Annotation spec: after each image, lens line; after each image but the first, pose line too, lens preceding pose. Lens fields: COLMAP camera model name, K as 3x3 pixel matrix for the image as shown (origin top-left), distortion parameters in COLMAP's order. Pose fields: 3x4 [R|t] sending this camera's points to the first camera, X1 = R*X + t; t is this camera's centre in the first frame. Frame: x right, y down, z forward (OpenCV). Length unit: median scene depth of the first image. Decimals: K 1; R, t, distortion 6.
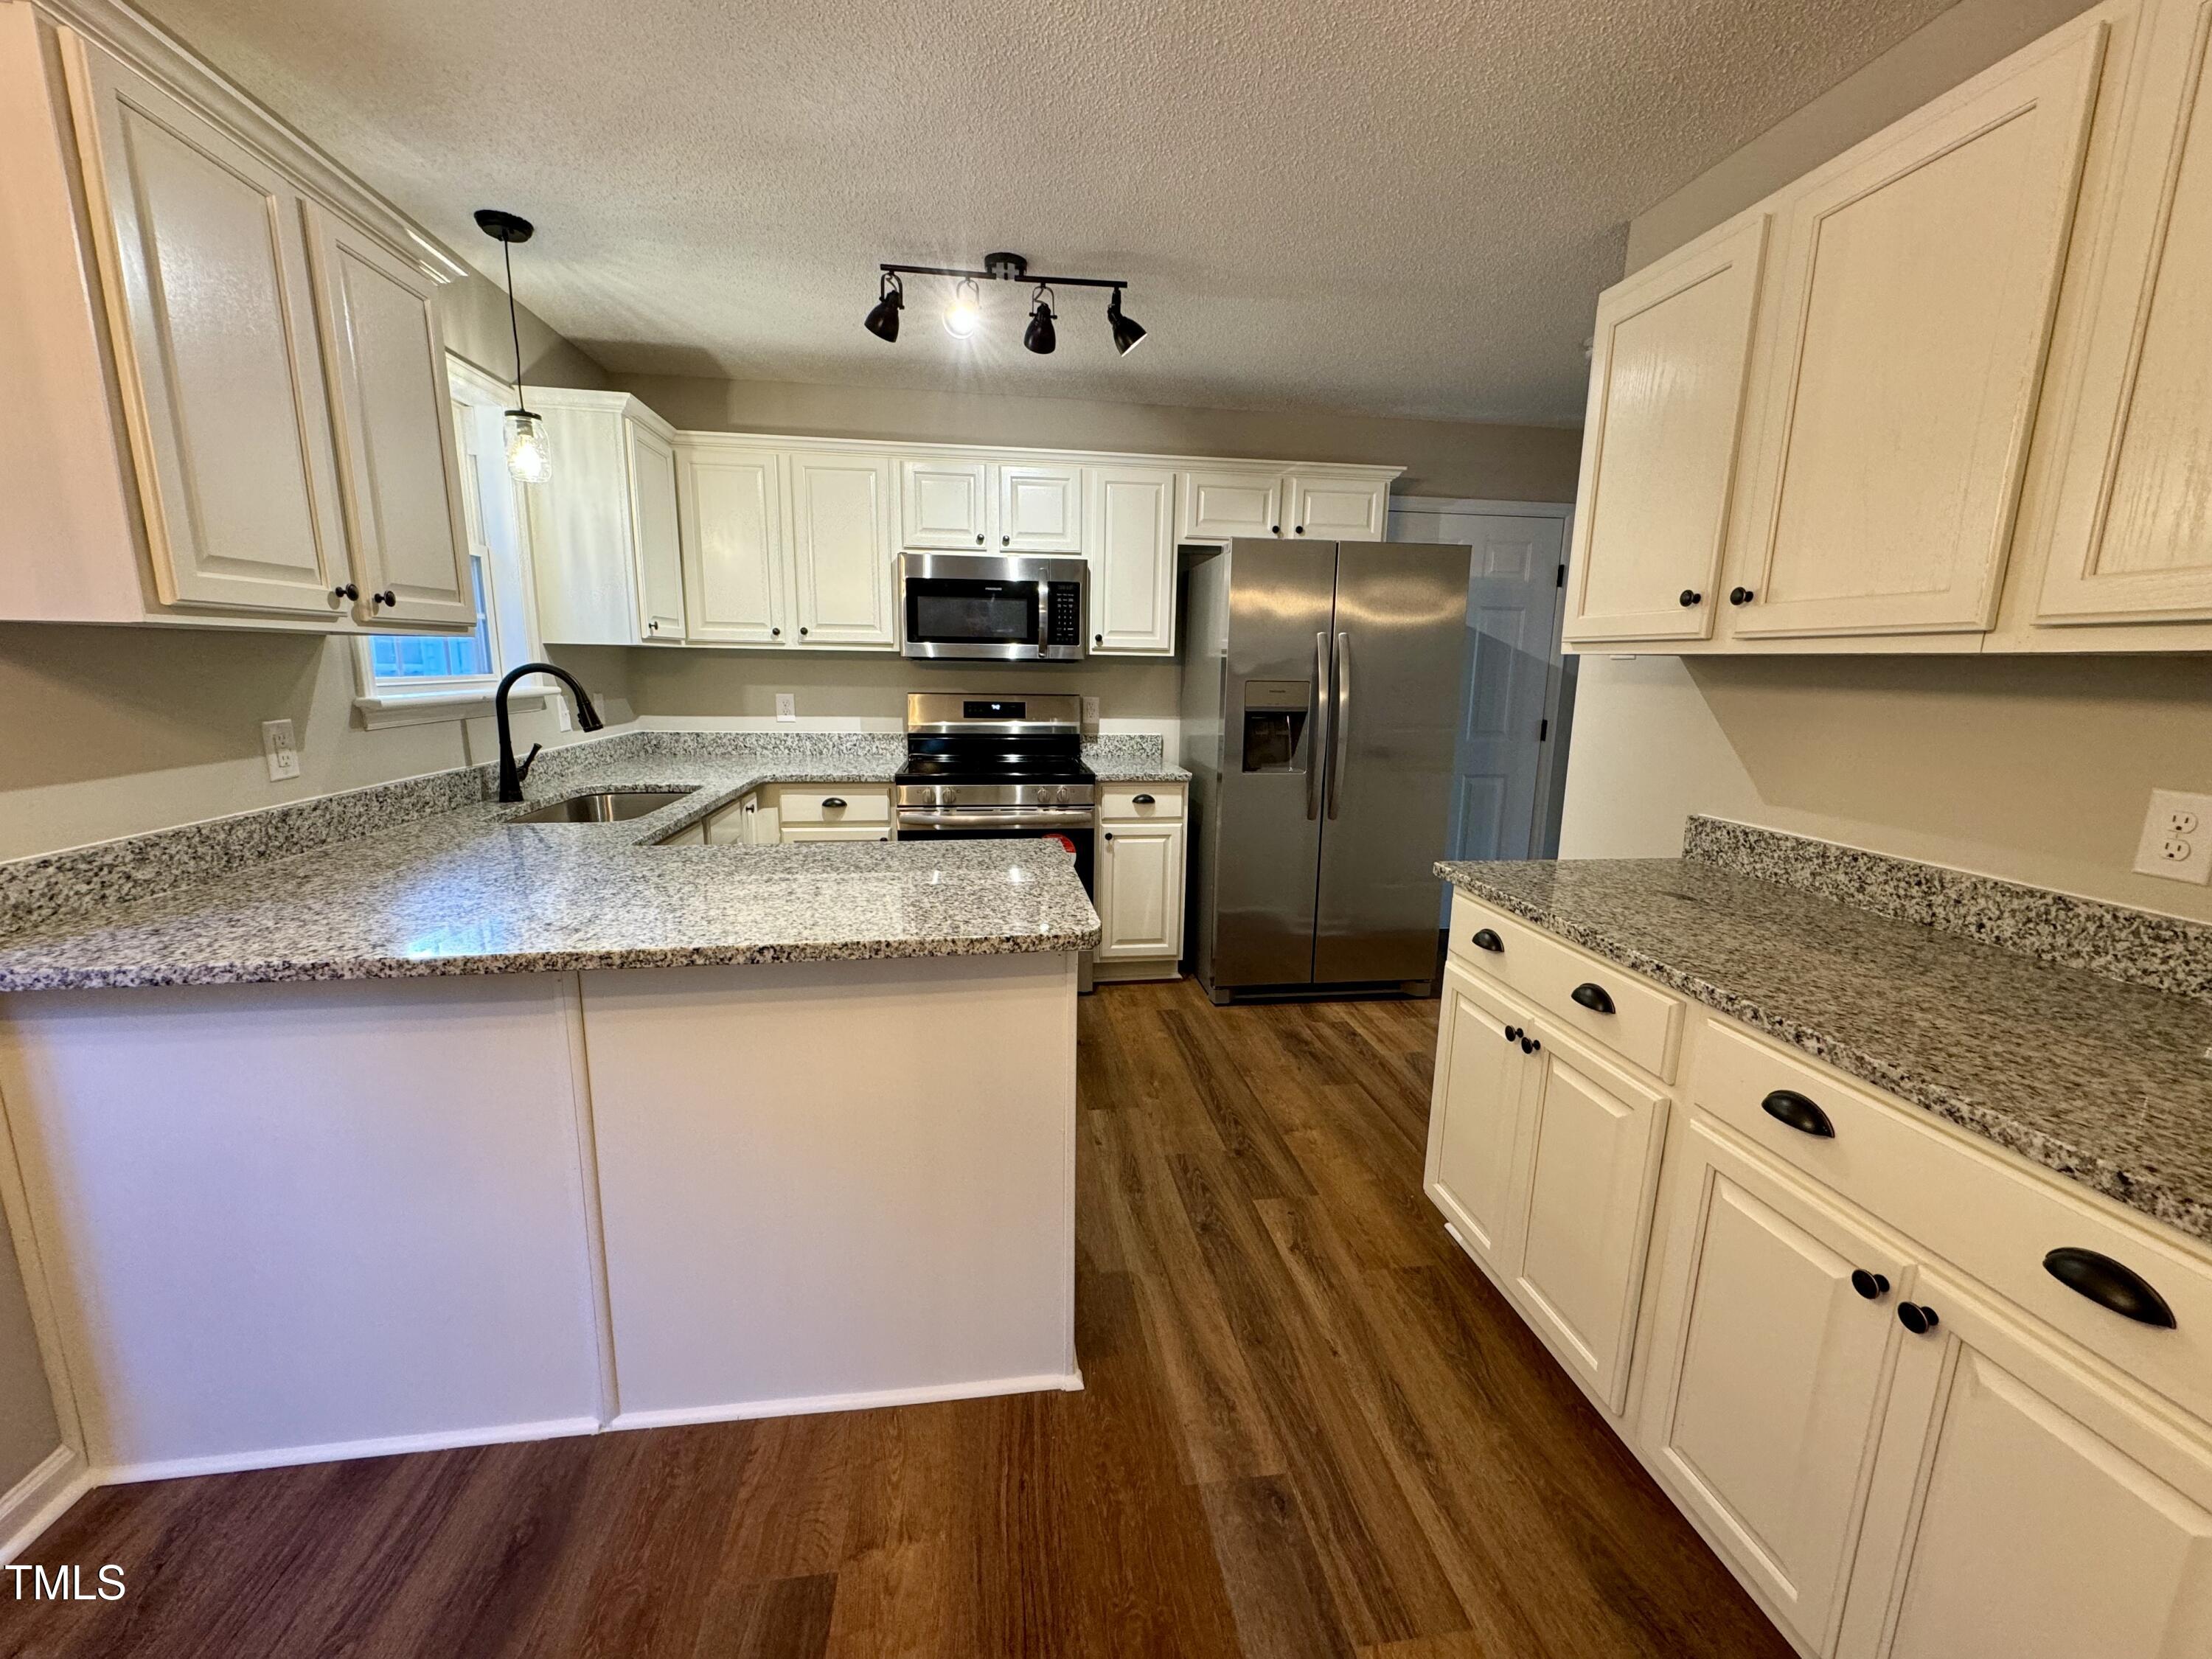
lens RADIAL K [[881.1, 0, 1106.5], [0, 881.1, 830.5], [0, 0, 1]] dist [-0.004340, 0.000566]
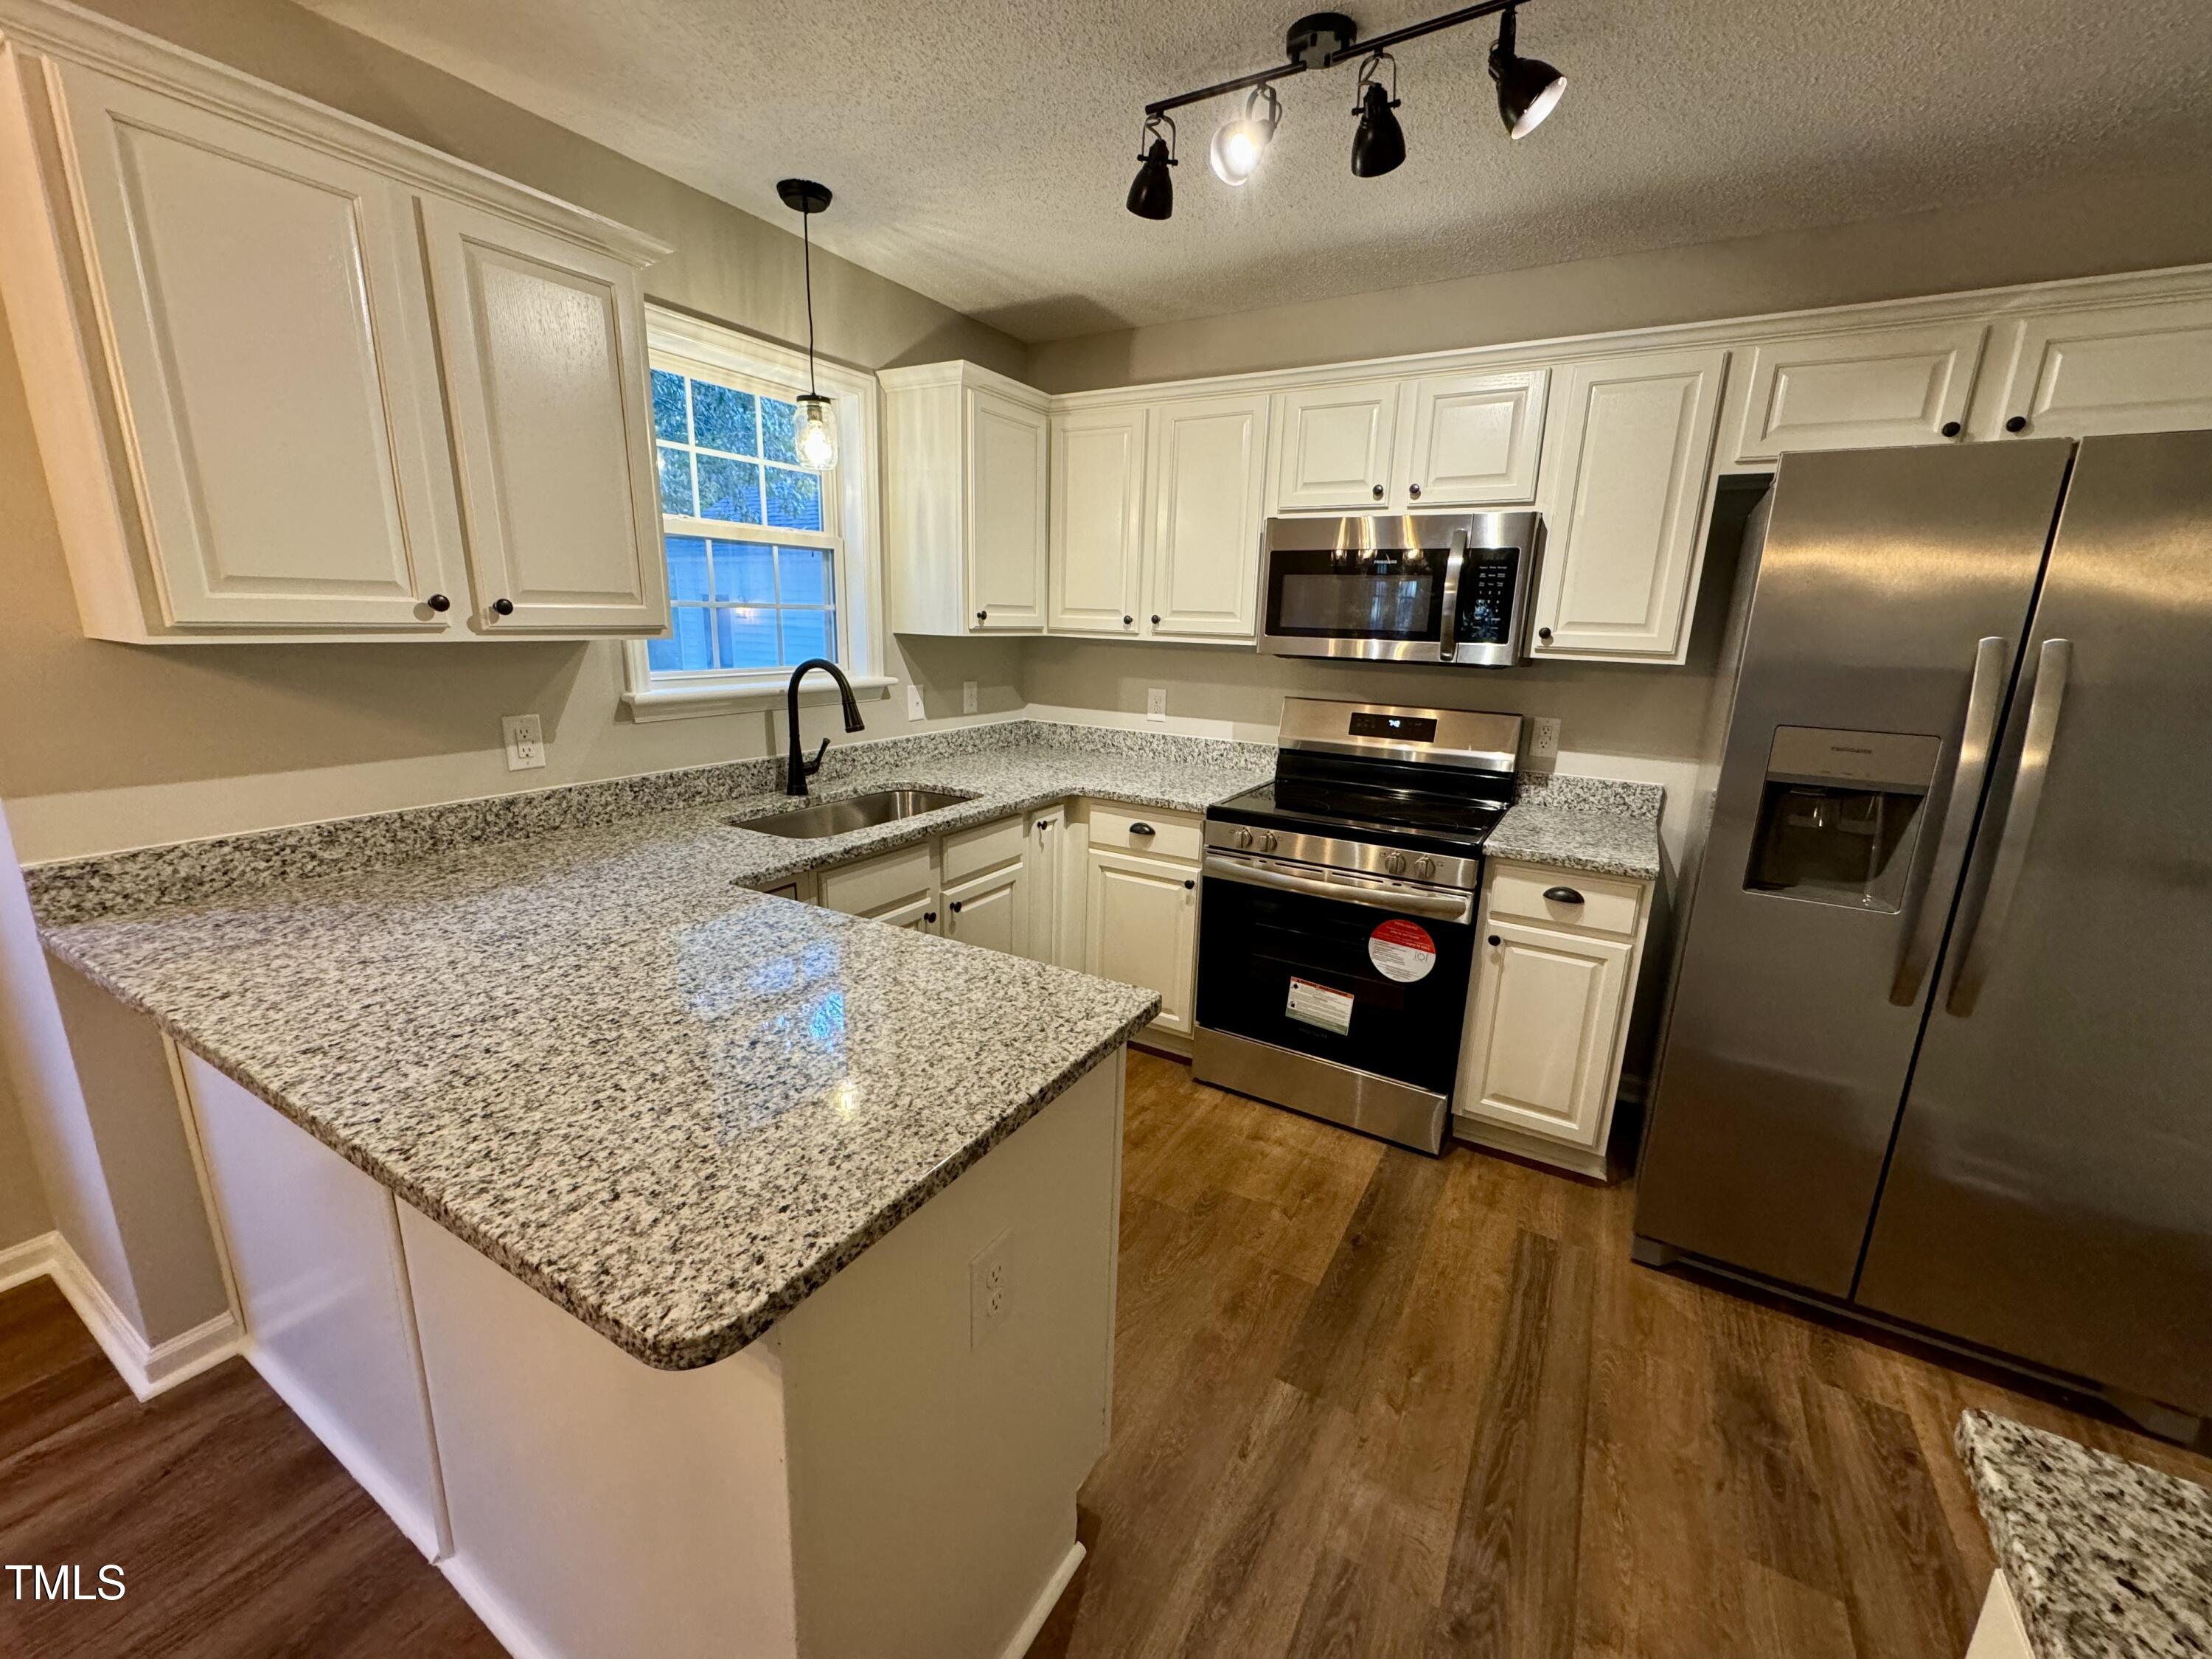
lens RADIAL K [[881.1, 0, 1106.5], [0, 881.1, 829.0], [0, 0, 1]] dist [-0.004340, 0.000566]
pose [[0.780106, 0.153515, -0.606522, 0.178652], [-0.132249, 0.987985, 0.079969, -0.098687], [0.611511, 0.017827, 0.791035, 0.339167]]
